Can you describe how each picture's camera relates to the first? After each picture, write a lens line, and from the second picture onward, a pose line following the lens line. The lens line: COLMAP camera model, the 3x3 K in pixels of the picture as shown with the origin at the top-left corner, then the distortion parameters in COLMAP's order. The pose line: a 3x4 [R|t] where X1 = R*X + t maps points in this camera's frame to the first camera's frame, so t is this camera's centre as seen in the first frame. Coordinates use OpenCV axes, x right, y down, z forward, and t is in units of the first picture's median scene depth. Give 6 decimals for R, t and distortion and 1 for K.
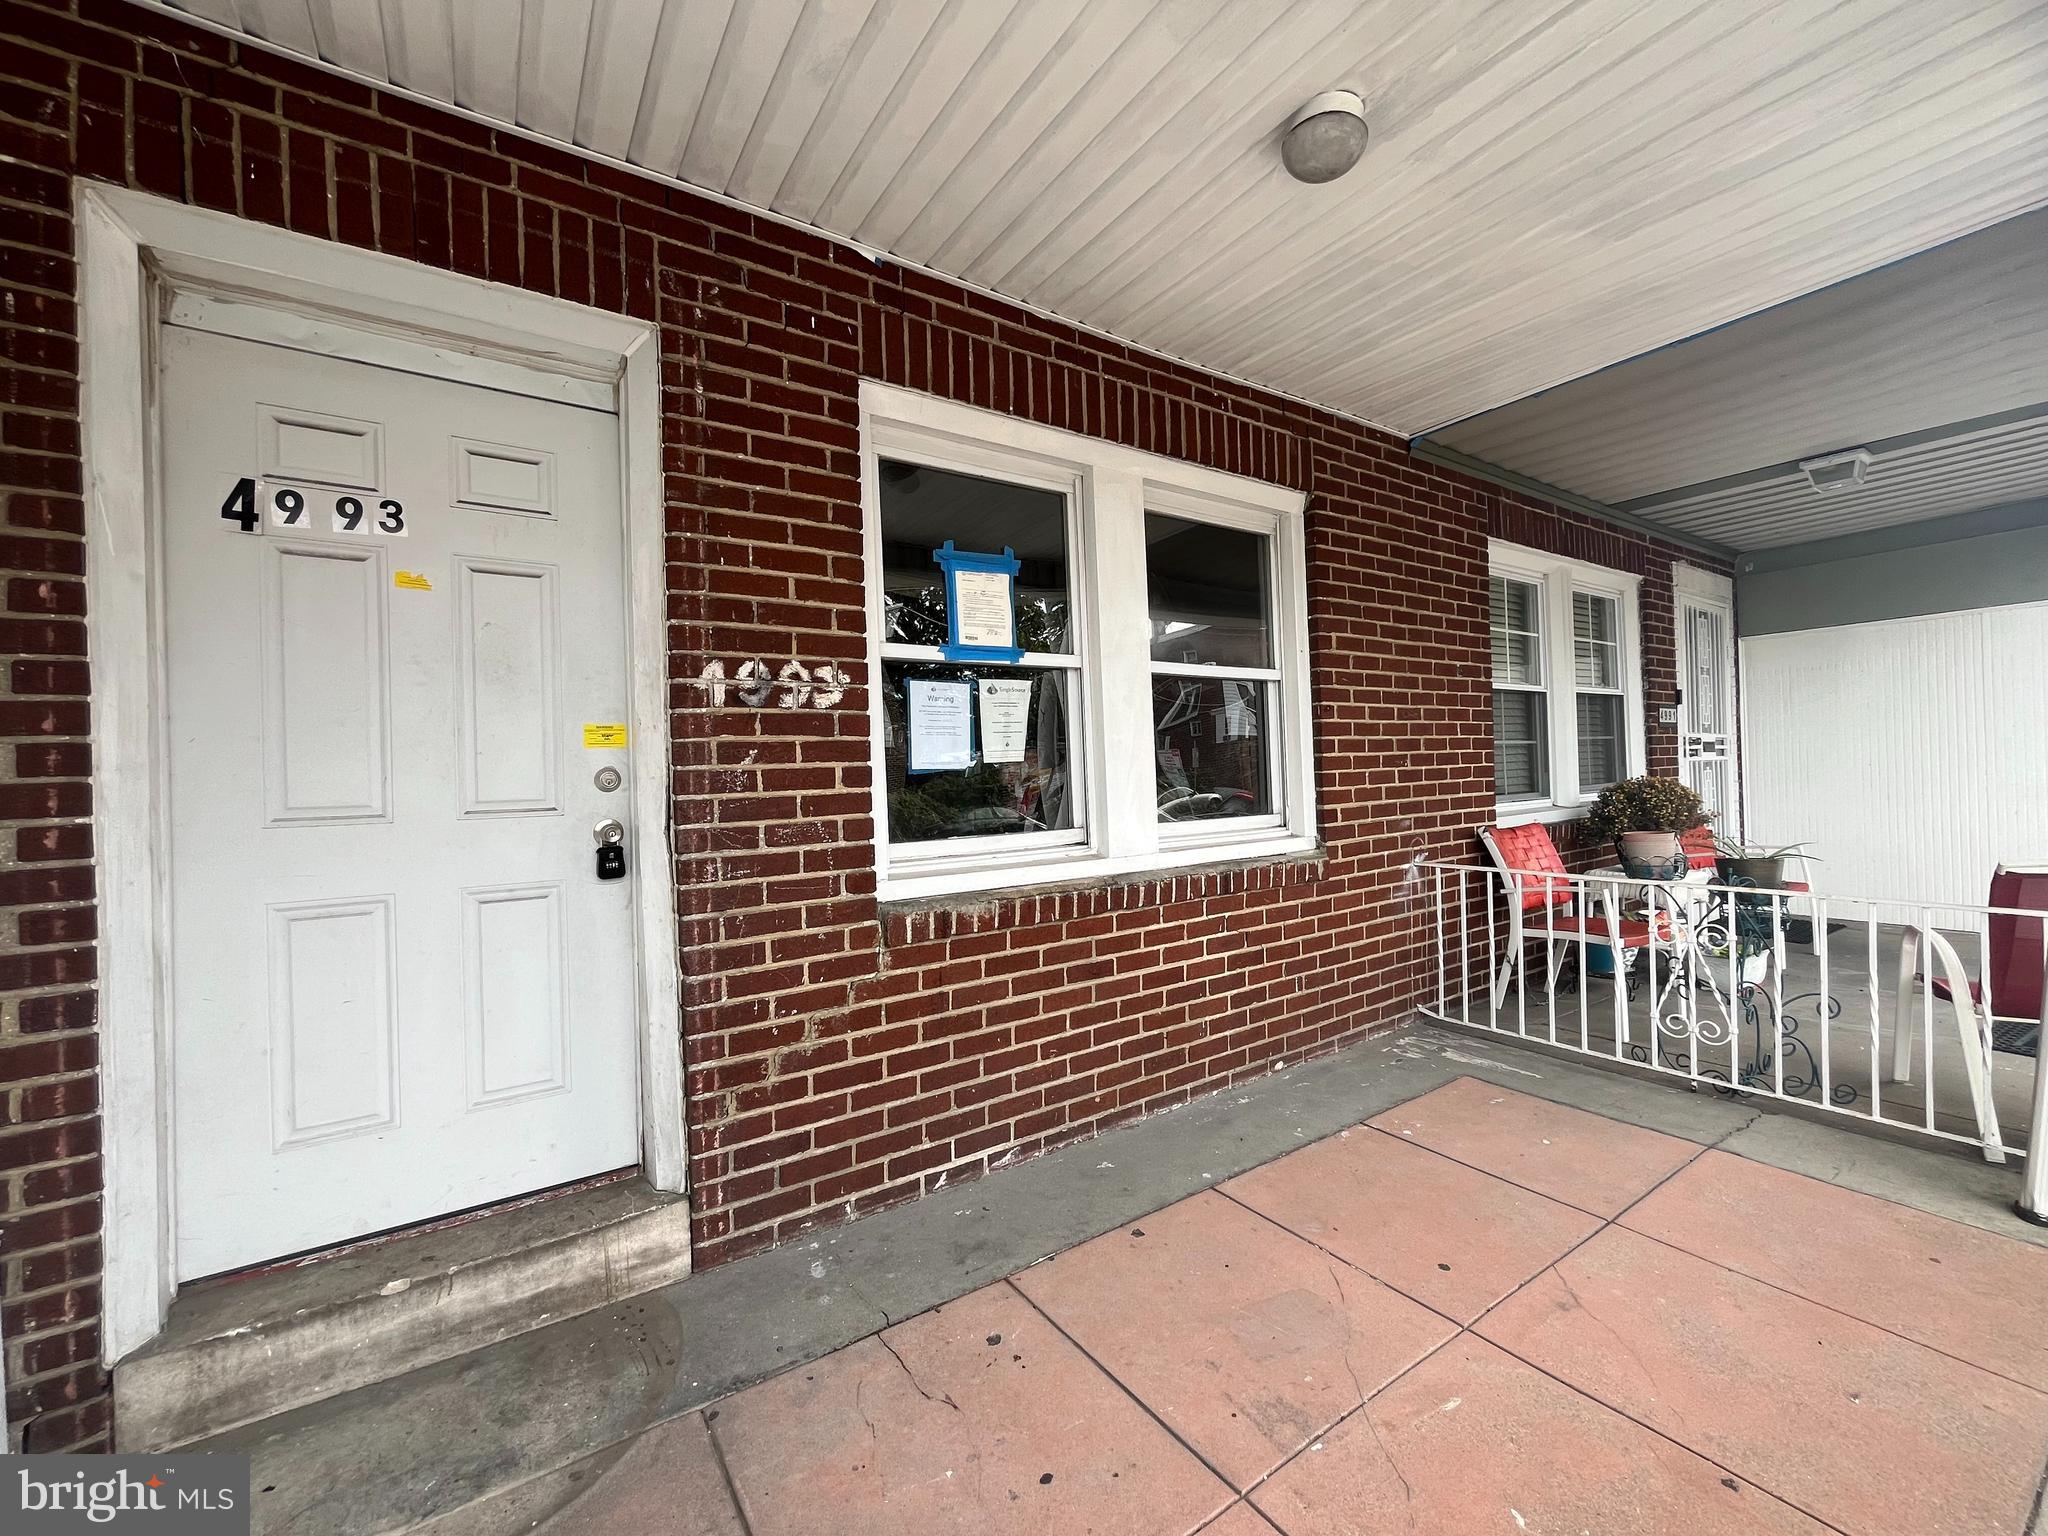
lens RADIAL K [[829.1, 0, 1023.0], [0, 829.1, 769.9], [0, 0, 1]] dist [-0.003637, -0.000284]
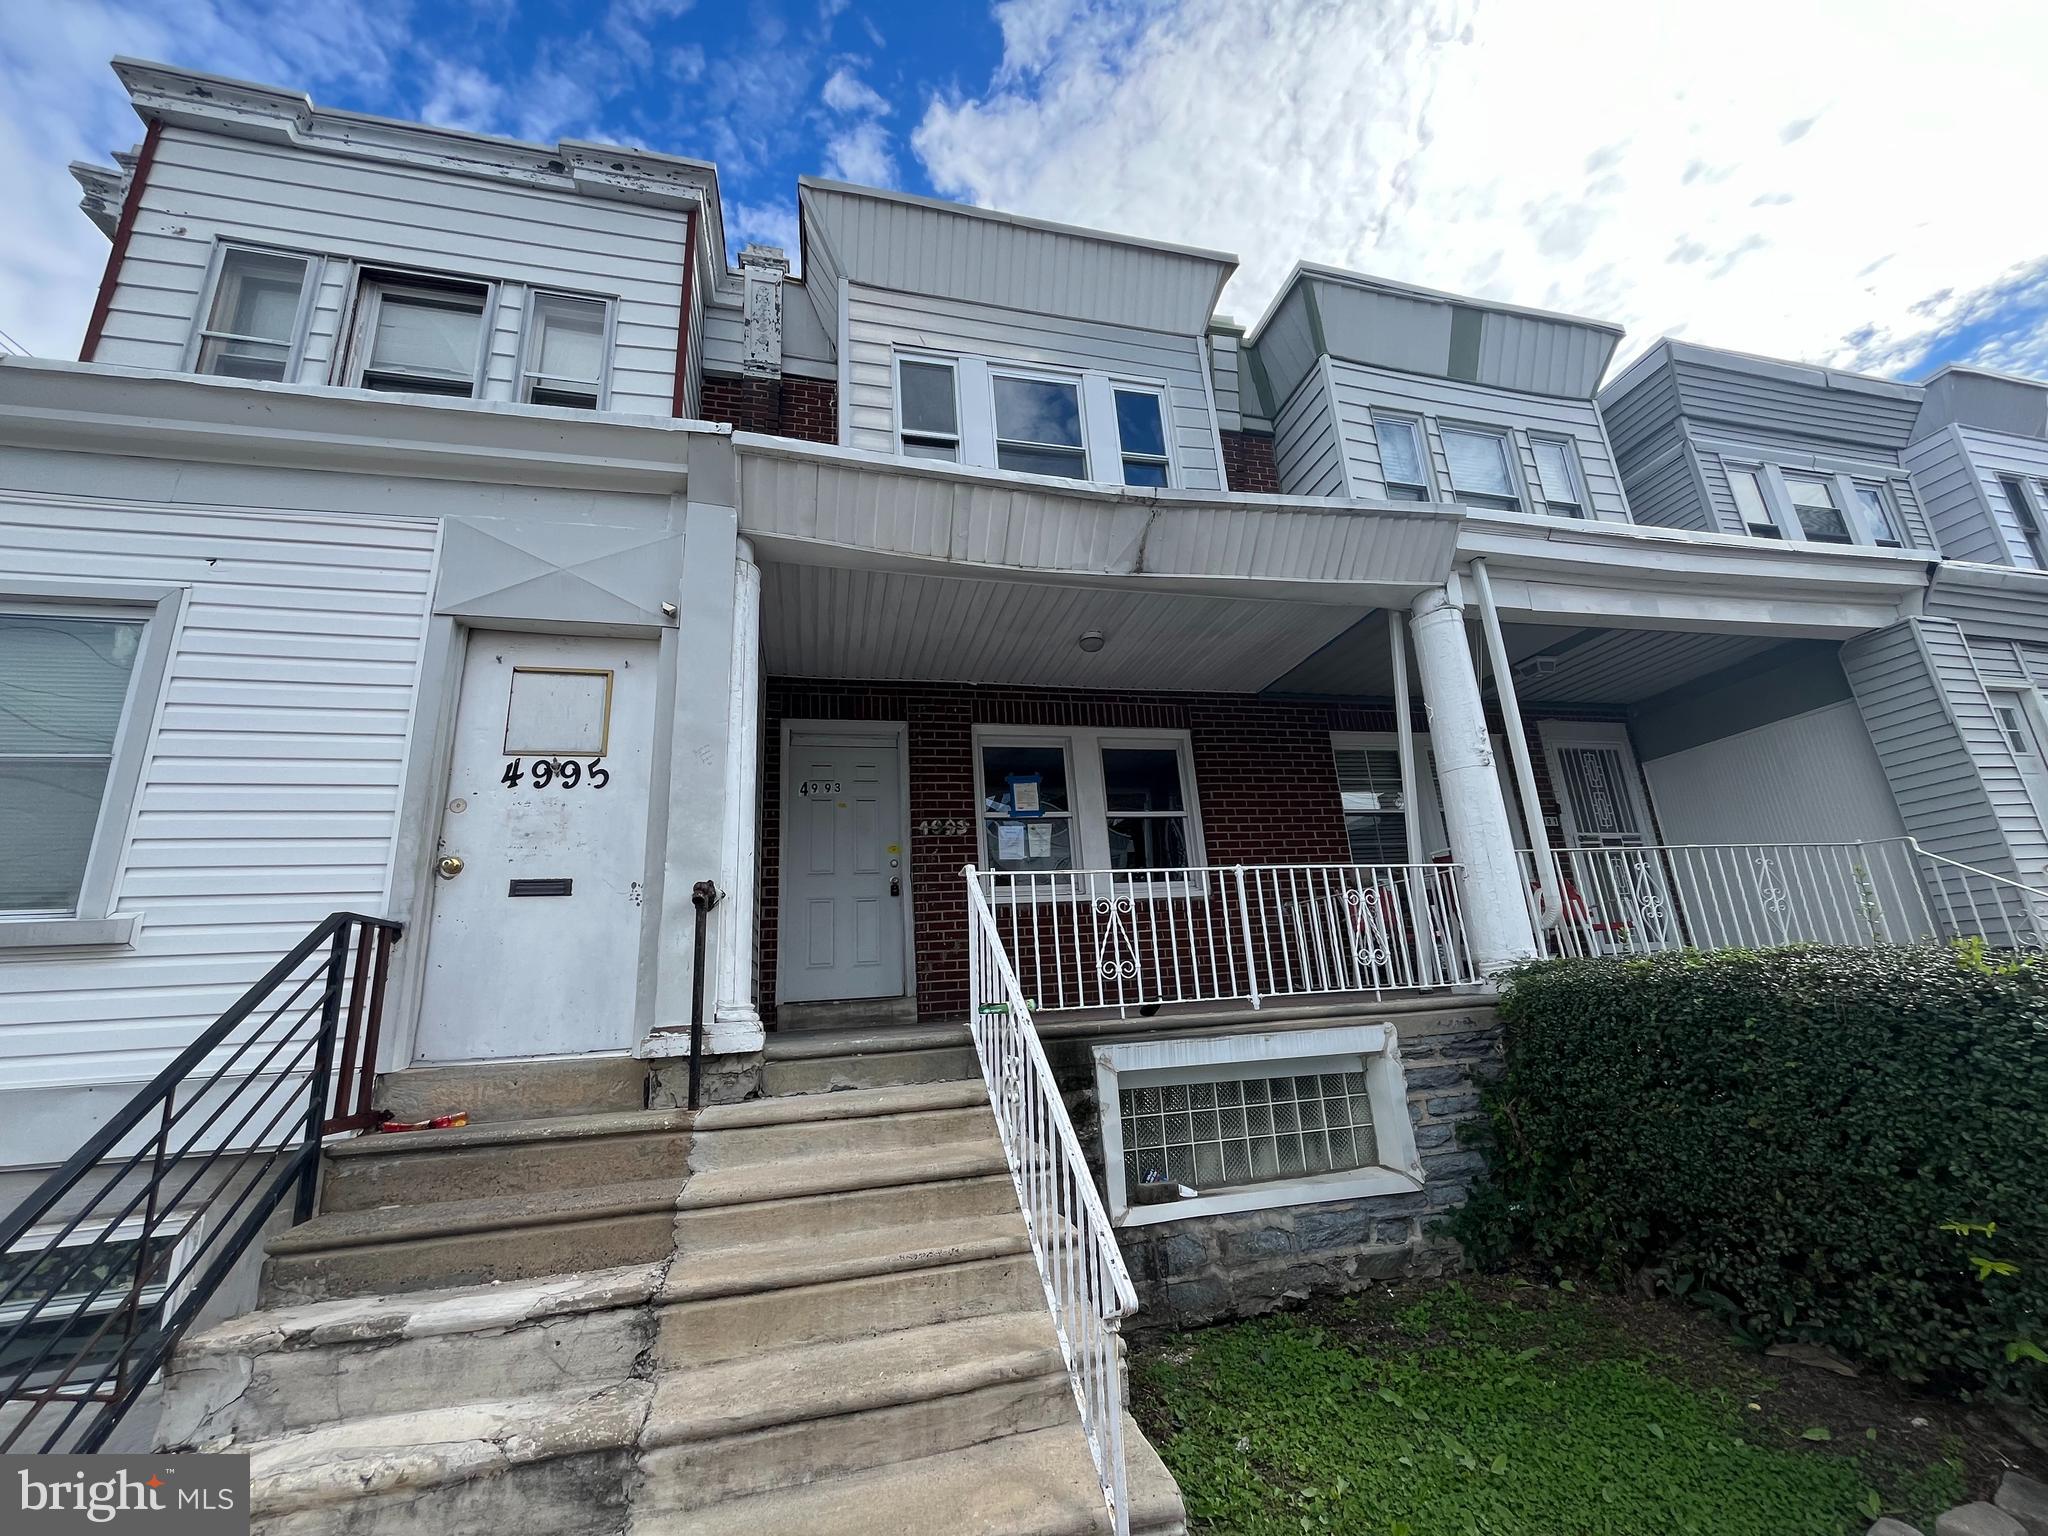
lens RADIAL K [[827.6, 0, 1025.9], [0, 827.6, 771.4], [0, 0, 1]] dist [-0.003067, -0.000120]
pose [[0.941502, -0.120774, -0.314624, 0.924211], [0.037105, 0.965052, -0.259418, 0.477149], [0.334959, 0.232568, 0.913080, -1.643665]]
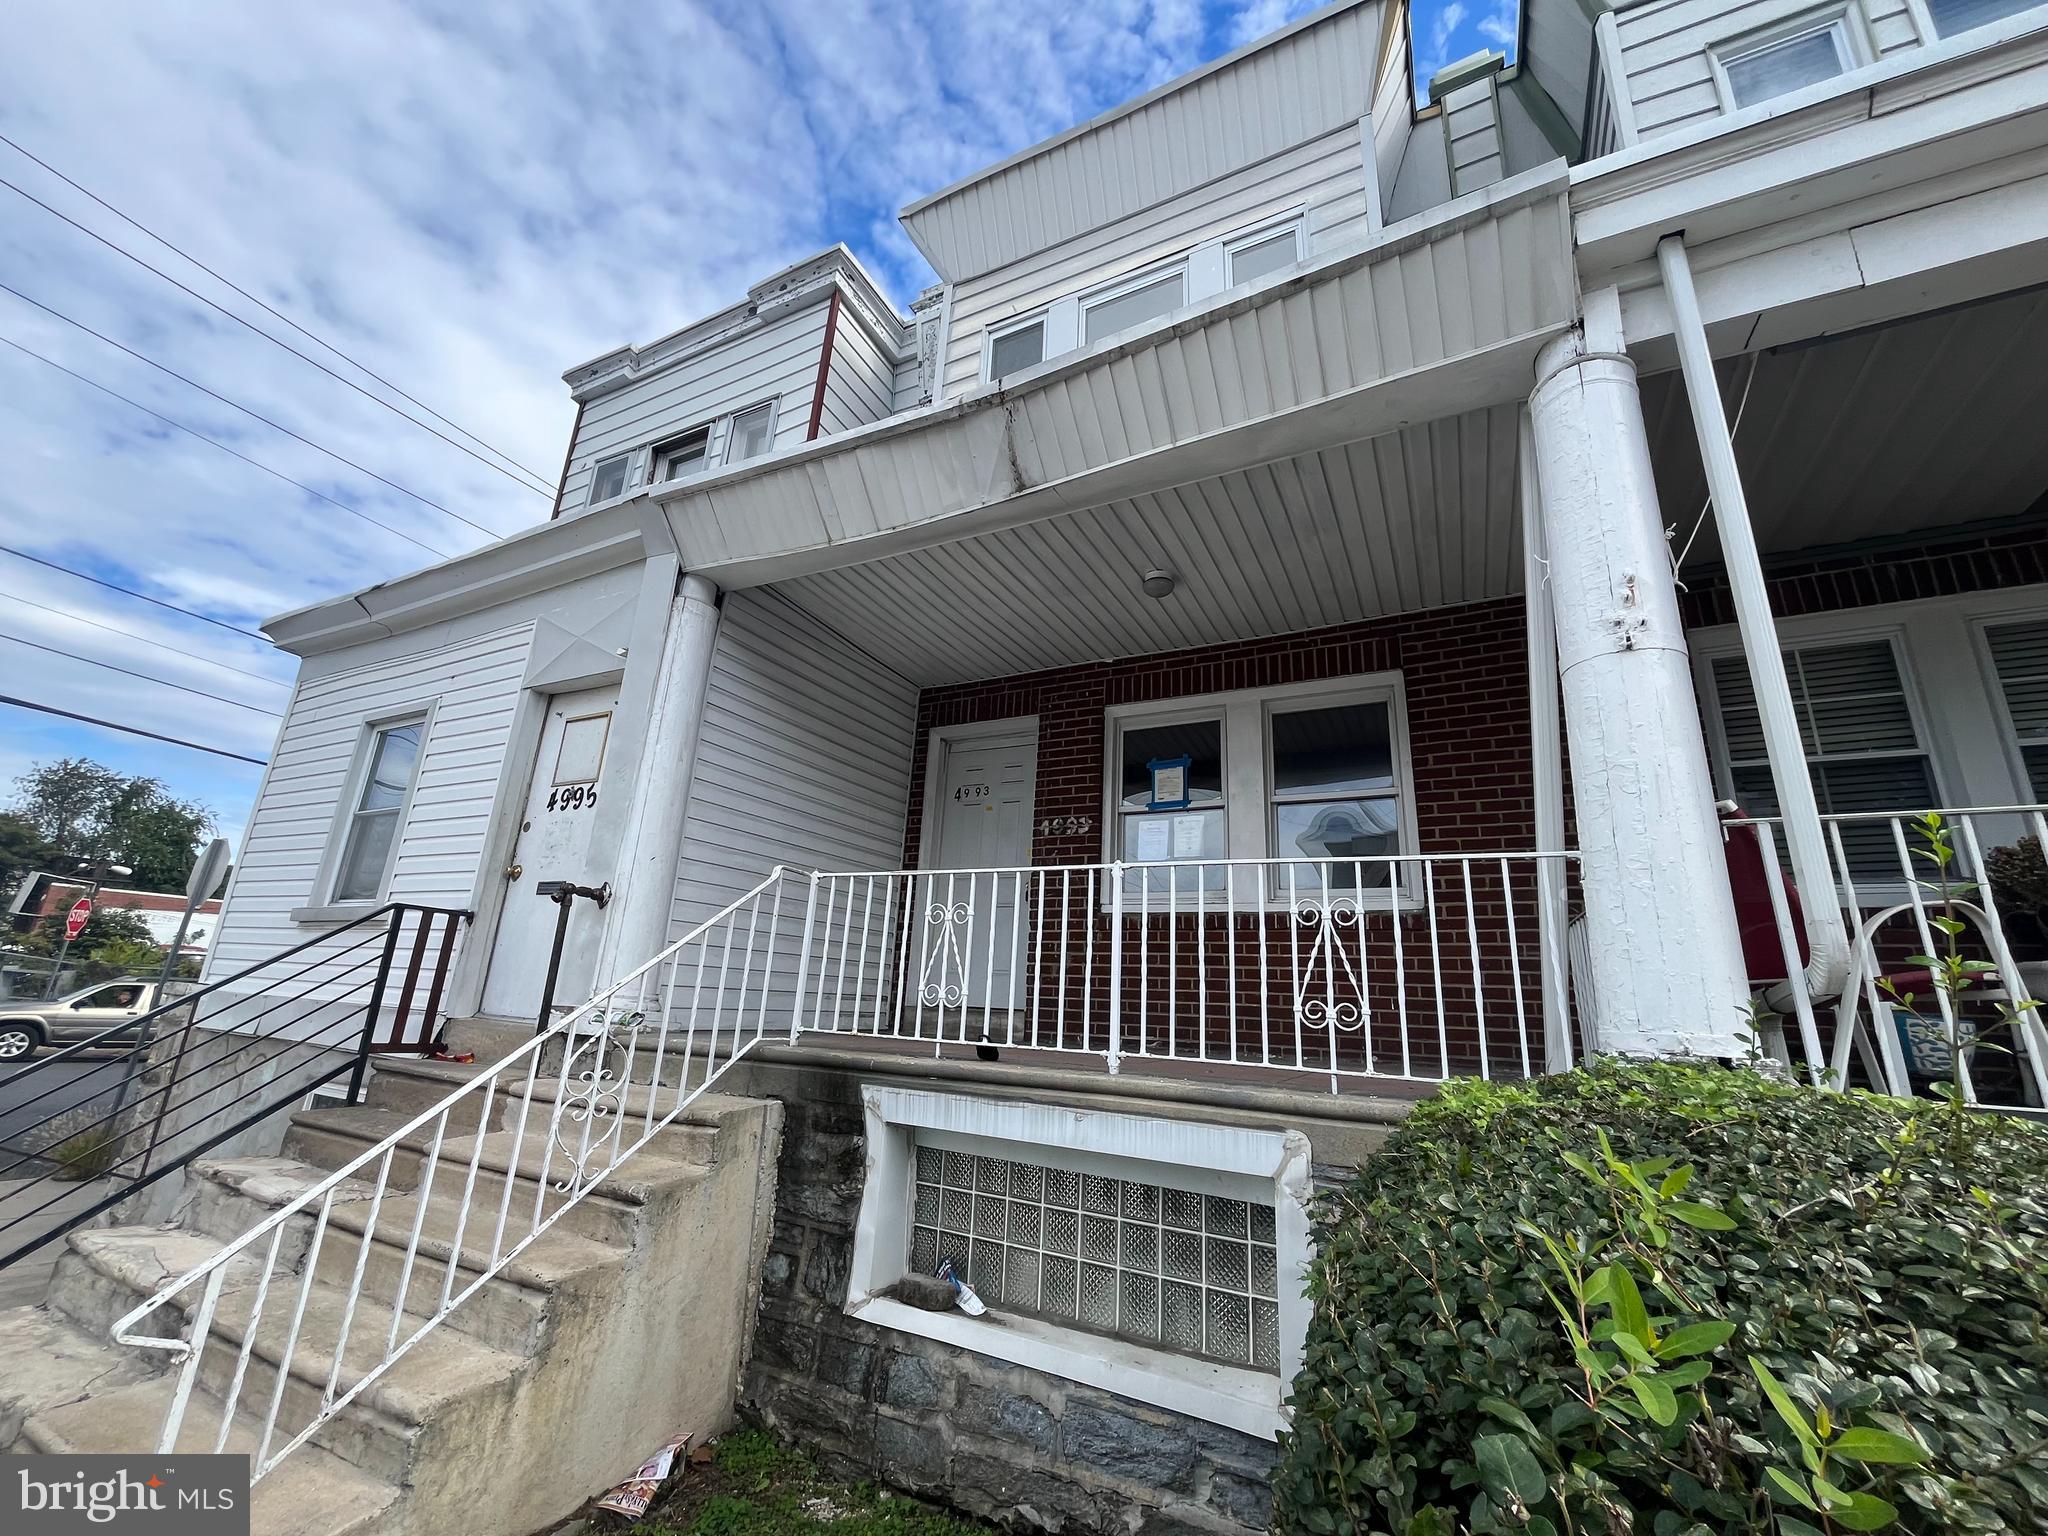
lens RADIAL K [[828.8, 0, 1023.4], [0, 828.8, 770.9], [0, 0, 1]] dist [-0.002926, -0.000068]
pose [[0.480651, -0.198152, -0.854231, 1.917438], [-0.065062, 0.963392, -0.260082, 0.420839], [0.874495, 0.180586, 0.450163, -0.355713]]
